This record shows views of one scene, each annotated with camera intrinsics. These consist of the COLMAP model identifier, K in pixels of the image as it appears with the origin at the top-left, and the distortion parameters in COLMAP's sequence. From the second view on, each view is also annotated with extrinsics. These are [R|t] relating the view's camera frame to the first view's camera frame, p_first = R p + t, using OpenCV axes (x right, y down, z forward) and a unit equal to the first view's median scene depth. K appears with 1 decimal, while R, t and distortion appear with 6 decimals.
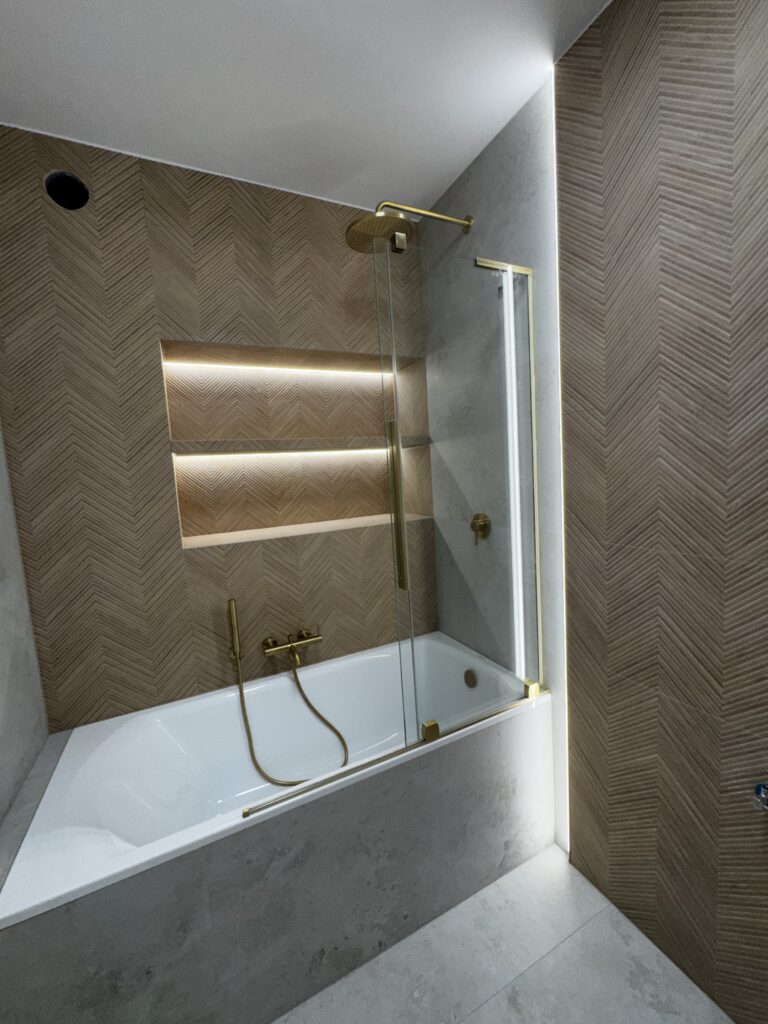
lens RADIAL K [[409.7, 0, 382.7], [0, 409.7, 512.0], [0, 0, 1]] dist [-0.003901, 0.000627]
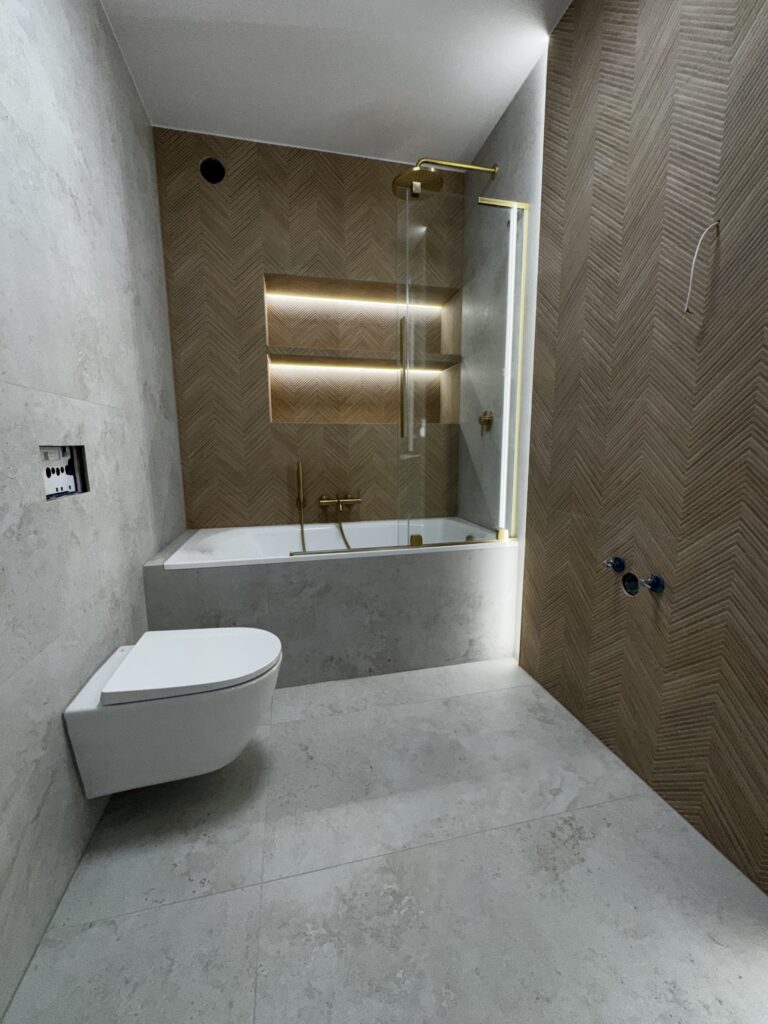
lens RADIAL K [[409.7, 0, 381.9], [0, 409.7, 512.8], [0, 0, 1]] dist [-0.003901, 0.000627]
pose [[0.972561, 0.091974, -0.213694, 0.268807], [-0.077351, 0.994116, 0.075832, 0.300194], [0.219411, -0.057222, 0.973953, -0.396327]]
